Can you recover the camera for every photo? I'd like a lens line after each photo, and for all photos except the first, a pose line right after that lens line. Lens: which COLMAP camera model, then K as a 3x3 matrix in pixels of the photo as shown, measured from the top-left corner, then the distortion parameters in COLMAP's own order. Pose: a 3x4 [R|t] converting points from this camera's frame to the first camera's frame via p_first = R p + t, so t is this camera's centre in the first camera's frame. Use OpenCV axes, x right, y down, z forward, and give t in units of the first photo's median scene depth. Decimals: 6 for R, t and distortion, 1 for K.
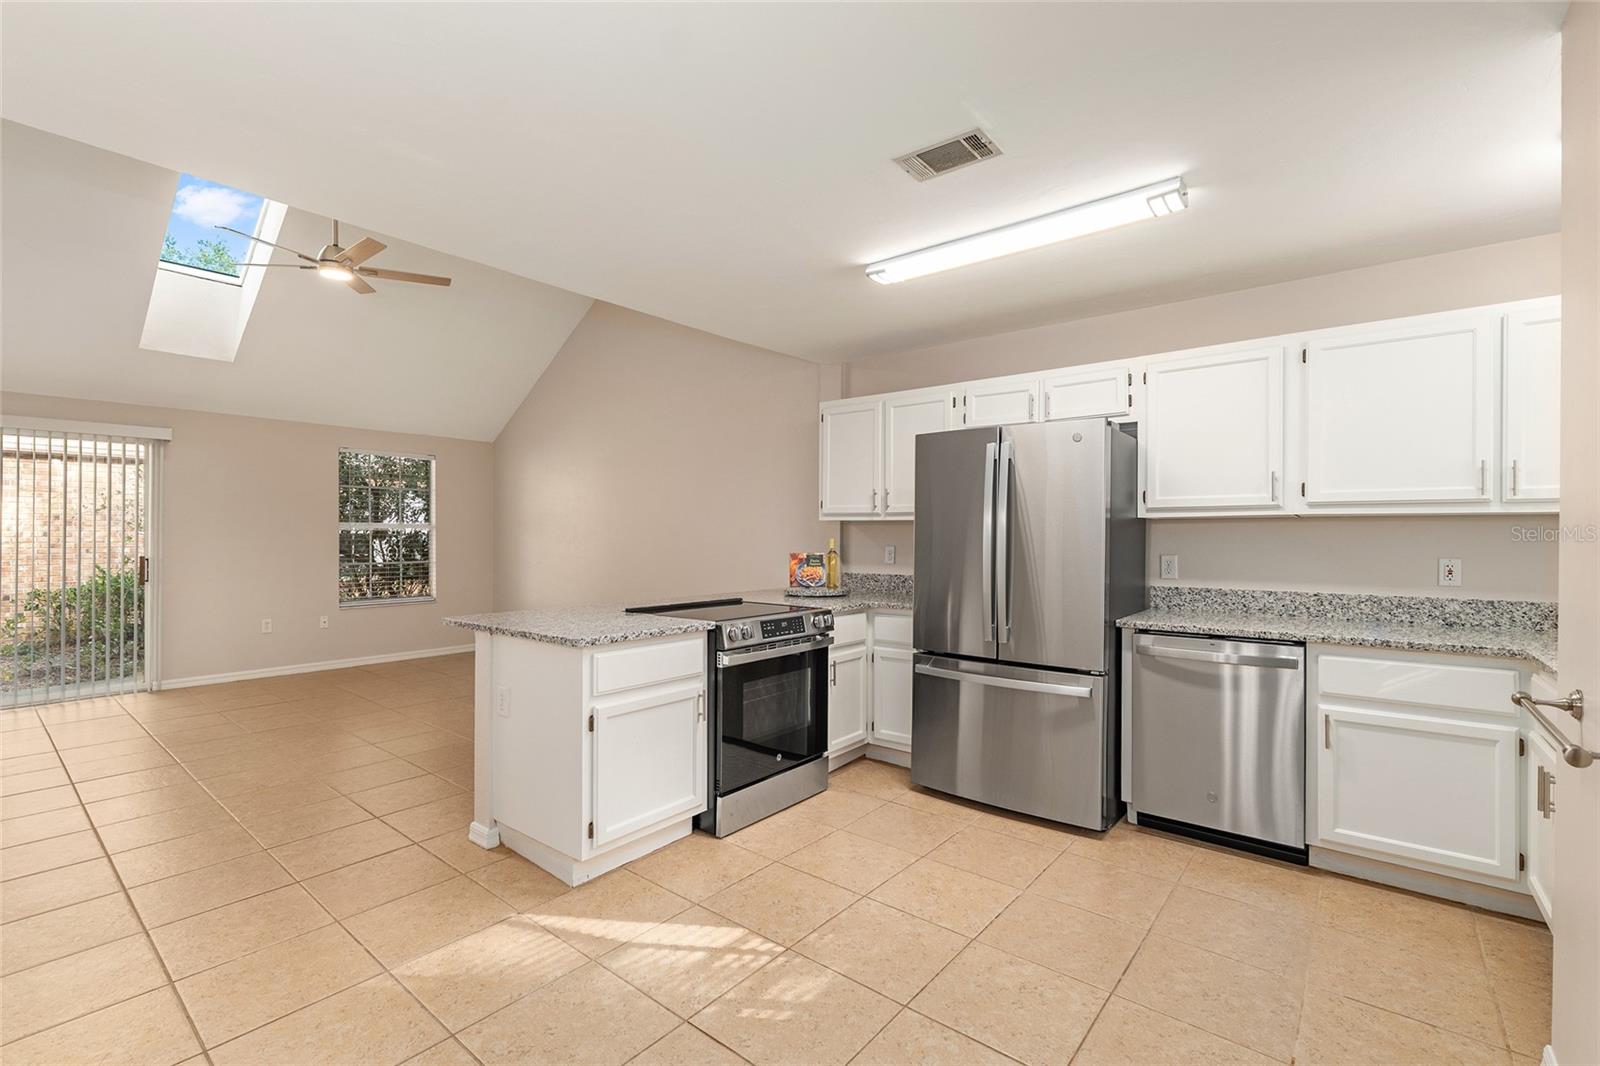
lens RADIAL K [[703.4, 0, 797.5], [0, 703.4, 535.8], [0, 0, 1]] dist [-0.006707, 0.001276]
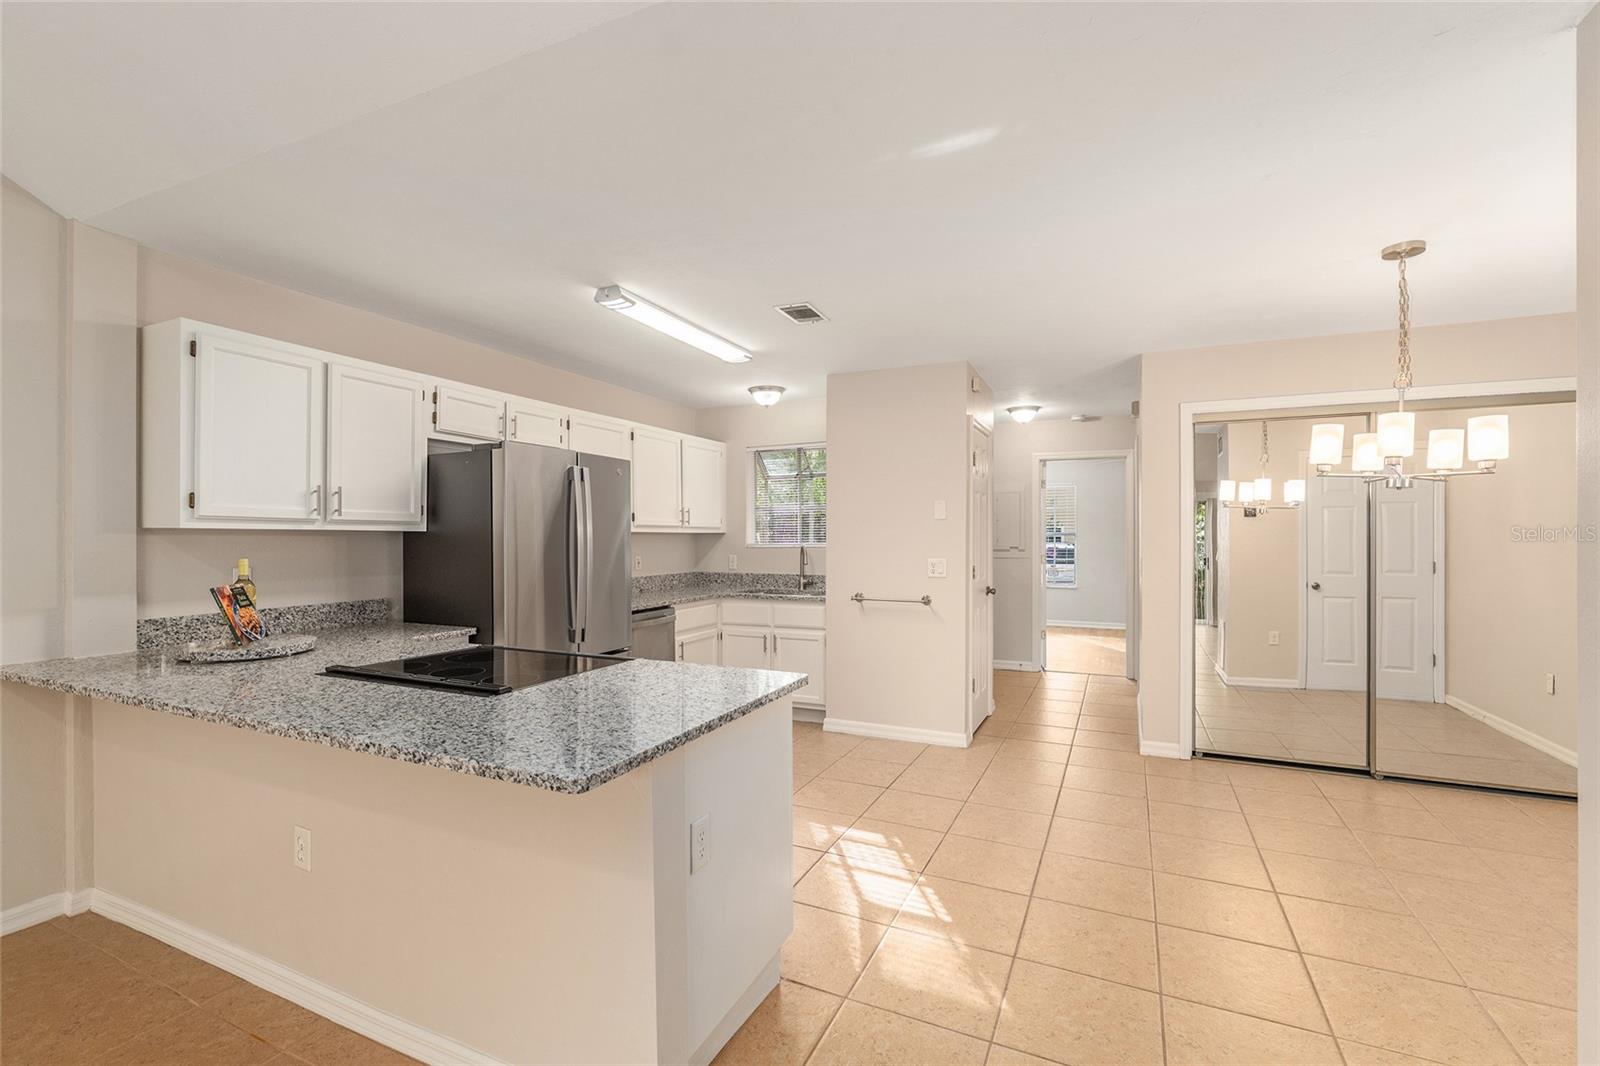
lens RADIAL K [[703.4, 0, 796.0], [0, 703.4, 537.7], [0, 0, 1]] dist [-0.006707, 0.001276]
pose [[-0.245373, -0.007048, 0.969403, -0.796633], [-0.000674, 0.999975, 0.007099, -0.023214], [-0.969428, 0.001089, -0.245372, 0.834977]]
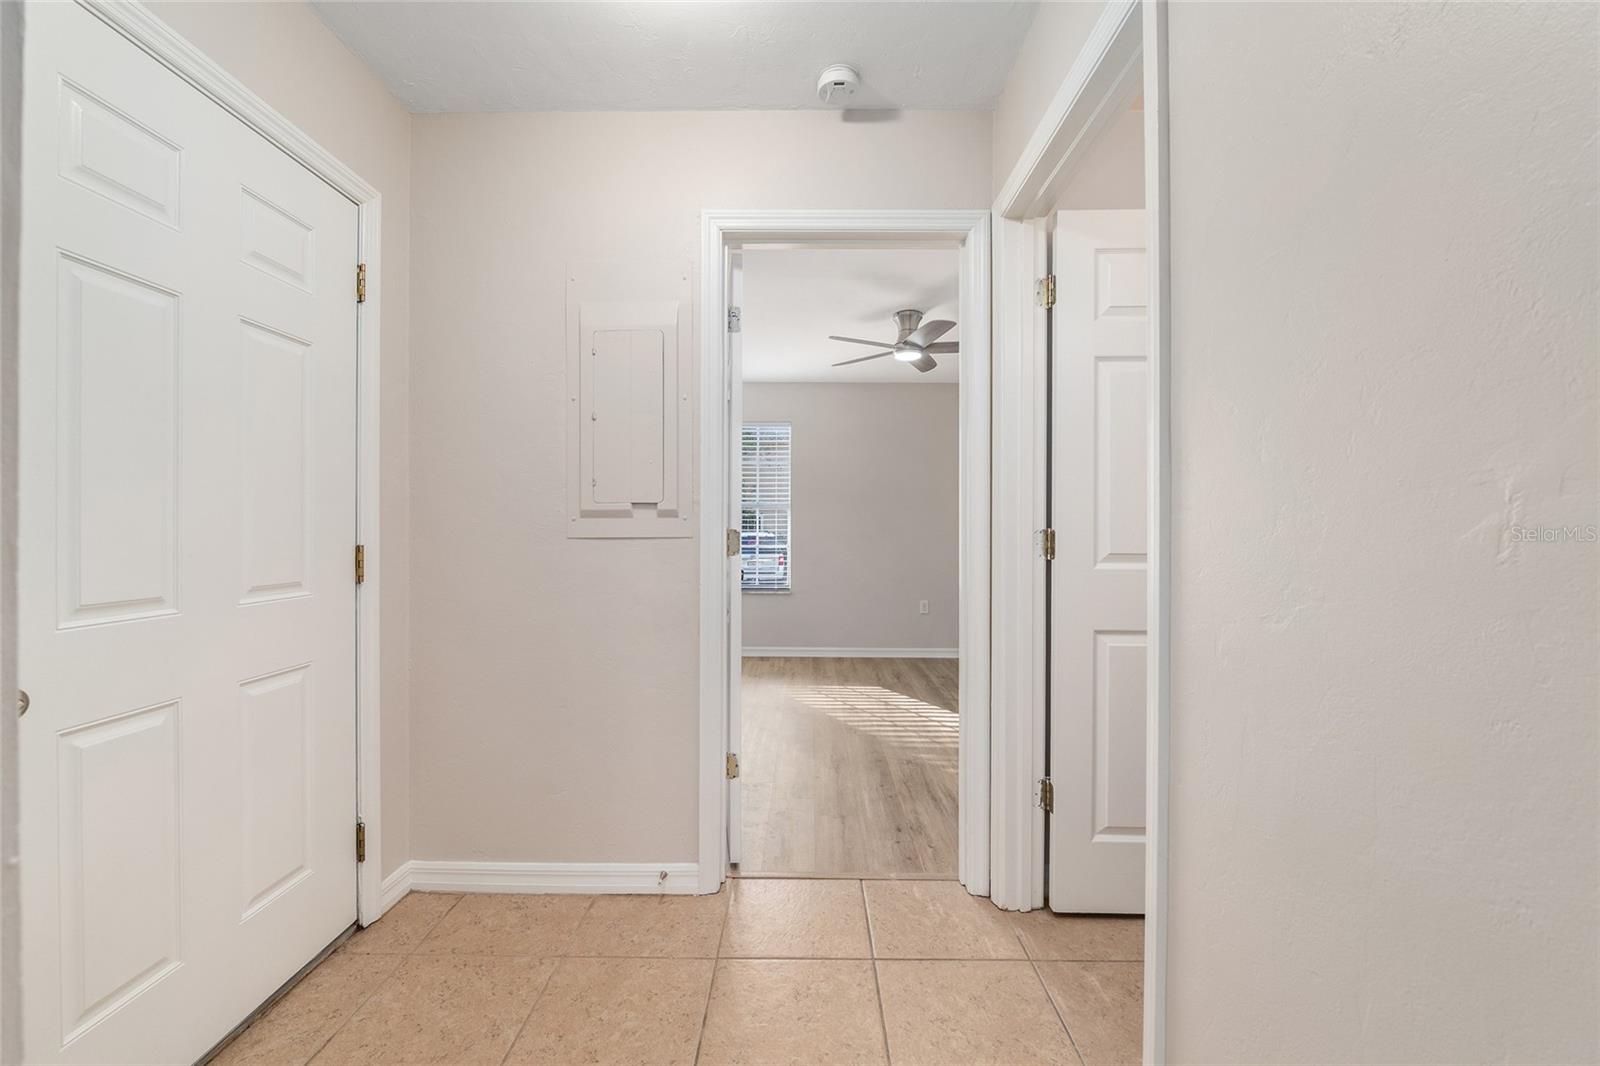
lens RADIAL K [[665.1, 0, 798.2], [0, 665.1, 527.1], [0, 0, 1]] dist [-0.011854, 0.000587]
pose [[-0.621551, -0.003524, 0.783366, 0.386200], [-0.005000, 0.999987, 0.000531, 0.035216], [-0.783358, -0.003587, -0.621561, 0.038346]]
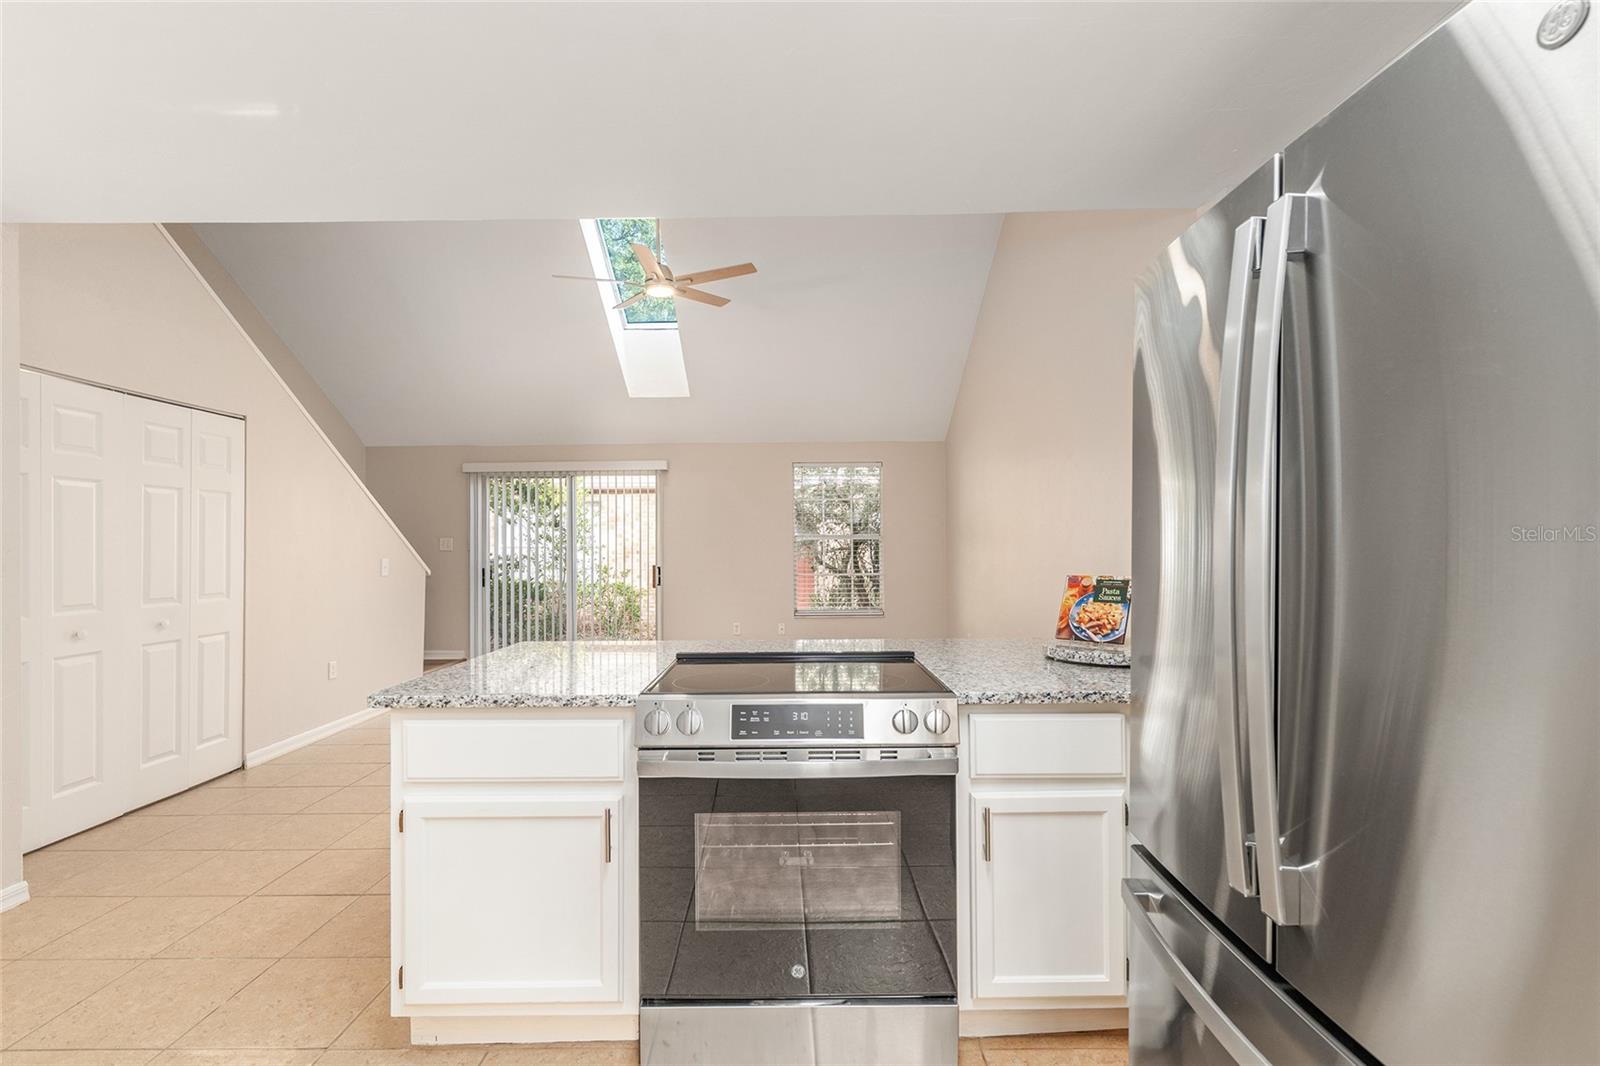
lens RADIAL K [[722.1, 0, 795.4], [0, 722.1, 549.5], [0, 0, 1]] dist [-0.001823, 0.002321]
pose [[0.633776, -0.004251, -0.773505, 0.344189], [0.008376, 0.999964, 0.001367, 0.002889], [0.773471, -0.007345, 0.633789, 0.591336]]
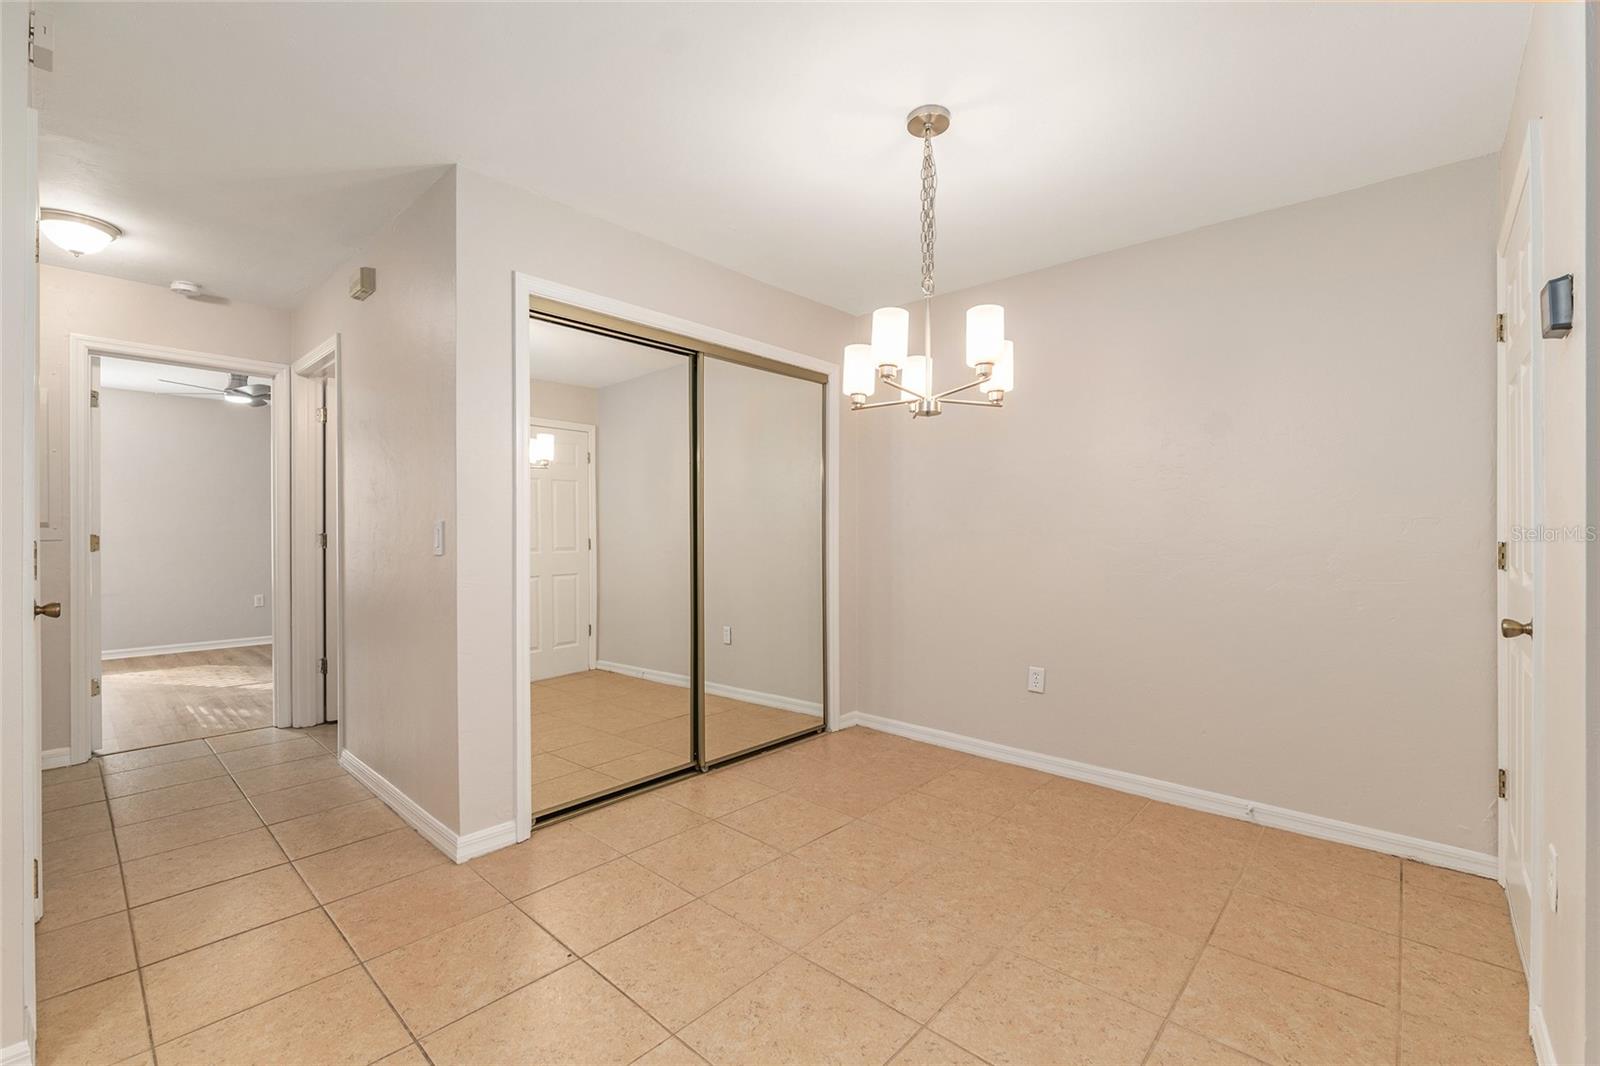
lens RADIAL K [[703.4, 0, 805.5], [0, 703.4, 528.4], [0, 0, 1]] dist [-0.006707, 0.001276]
pose [[-0.998096, -0.002024, 0.061641, -0.169257], [-0.001985, 0.999998, 0.000701, 0.025781], [-0.061643, 0.000577, -0.998098, 0.635486]]
